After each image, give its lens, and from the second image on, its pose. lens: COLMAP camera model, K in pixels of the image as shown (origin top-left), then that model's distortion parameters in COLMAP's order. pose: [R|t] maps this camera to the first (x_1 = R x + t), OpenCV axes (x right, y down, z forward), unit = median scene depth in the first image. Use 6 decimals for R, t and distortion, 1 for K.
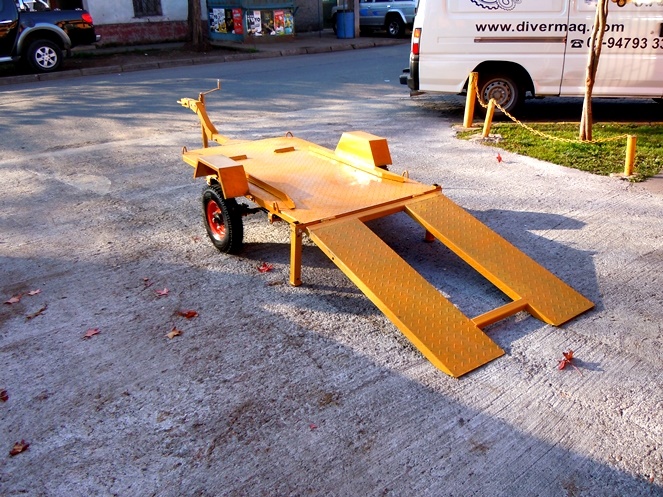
lens RADIAL K [[593.5, 0, 331.5], [0, 593.5, 248.5], [0, 0, 1]] dist [0.047532, -0.134817]
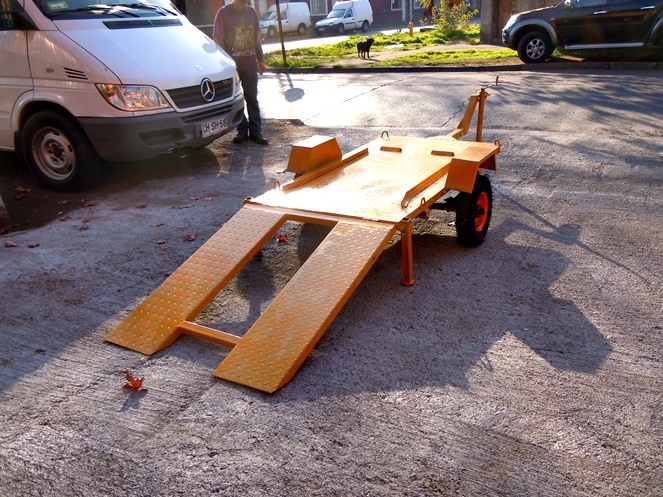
lens RADIAL K [[593.5, 0, 331.5], [0, 593.5, 248.5], [0, 0, 1]] dist [0.047532, -0.134817]
pose [[0.402299, 0.342214, -0.849144, 0.513674], [-0.320281, 0.921509, 0.219639, -0.131504], [0.857657, 0.183604, 0.480327, 0.319013]]
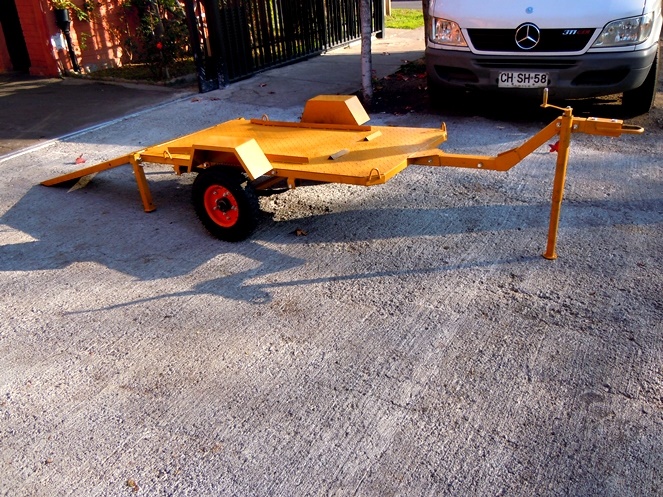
lens RADIAL K [[593.5, 0, 331.5], [0, 593.5, 248.5], [0, 0, 1]] dist [0.047532, -0.134817]
pose [[-0.915484, 0.237010, -0.325138, 0.144028], [-0.078006, 0.688207, 0.721309, -0.451694], [0.394720, 0.685710, -0.611554, 1.126219]]
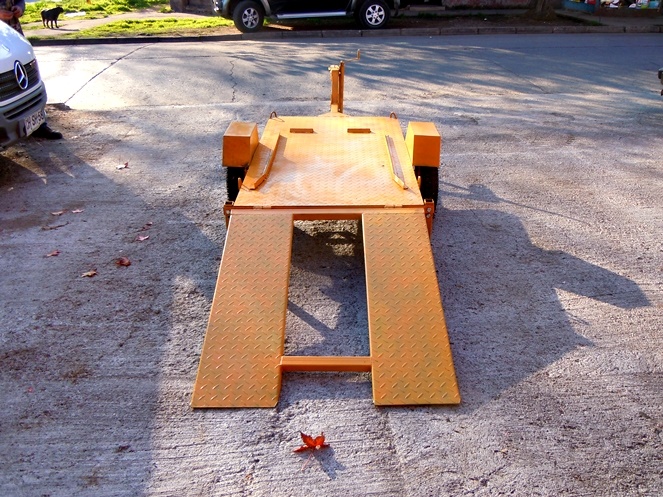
lens RADIAL K [[593.5, 0, 331.5], [0, 593.5, 248.5], [0, 0, 1]] dist [0.047532, -0.134817]
pose [[0.812839, 0.265113, -0.518660, 0.309916], [-0.237065, 0.963907, 0.121176, -0.066843], [0.532065, 0.024459, 0.846350, 0.142282]]
